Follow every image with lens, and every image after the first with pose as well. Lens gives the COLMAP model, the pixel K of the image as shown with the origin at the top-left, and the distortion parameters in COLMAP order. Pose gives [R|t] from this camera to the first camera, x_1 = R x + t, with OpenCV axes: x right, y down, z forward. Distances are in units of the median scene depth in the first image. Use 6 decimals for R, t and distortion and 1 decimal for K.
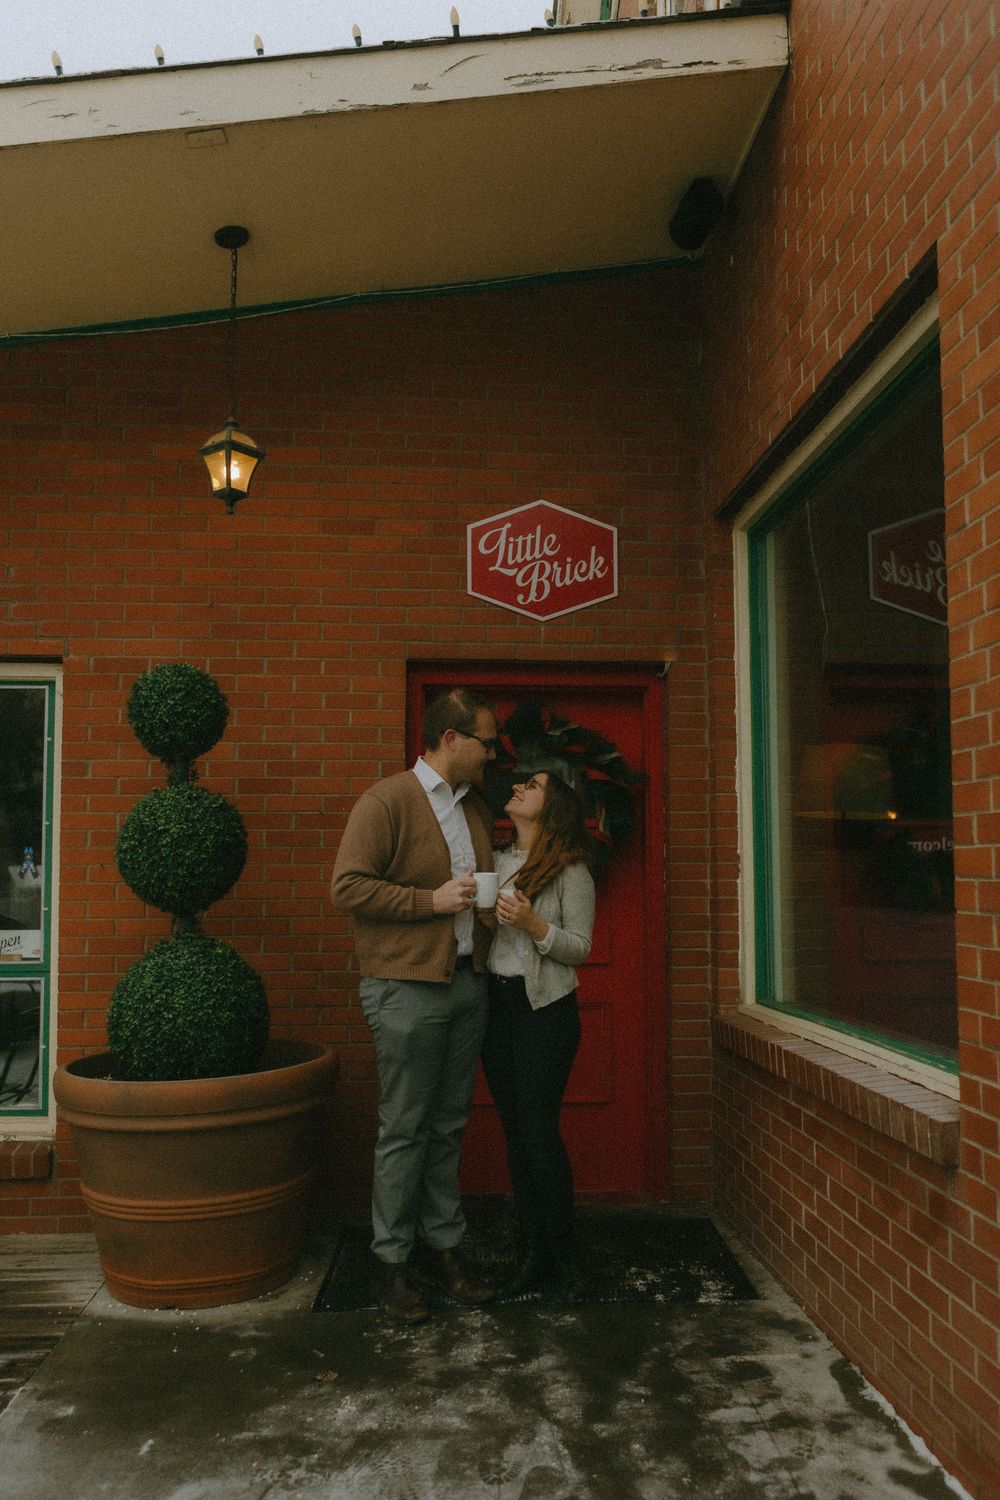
lens RADIAL K [[1281.8, 0, 500.7], [0, 1281.8, 753.2], [0, 0, 1]] dist [-0.006333, -0.003208]
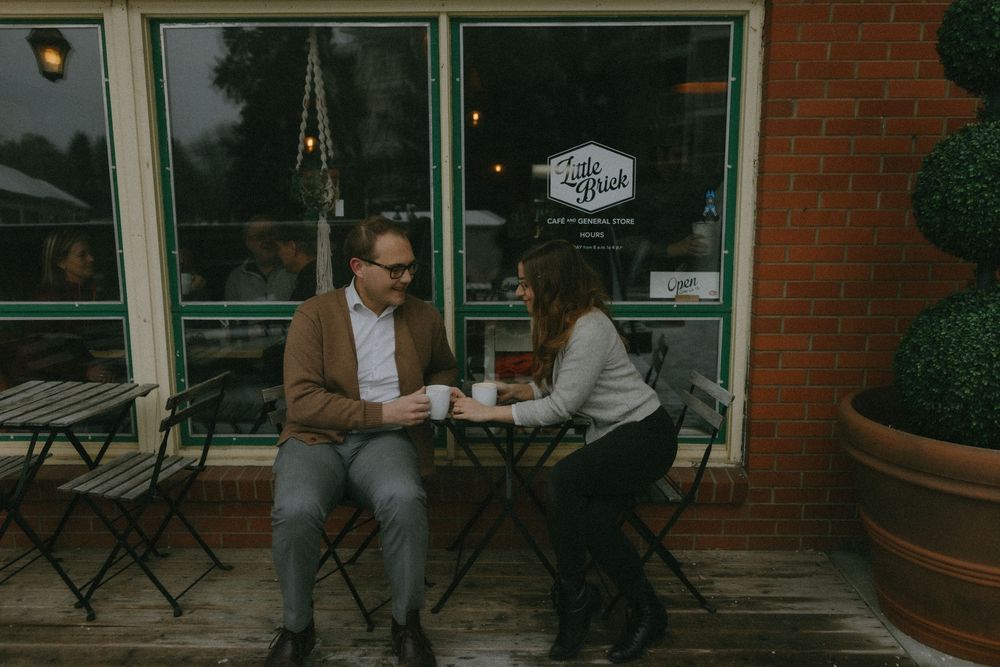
lens RADIAL K [[854.5, 0, 500.3], [0, 854.5, 333.6], [0, 0, 1]] dist [-0.006333, -0.003208]
pose [[0.994976, 0.011726, -0.099427, -0.489058], [0.012421, 0.970987, 0.238811, 0.020976], [0.099342, -0.238846, 0.965963, 0.324713]]
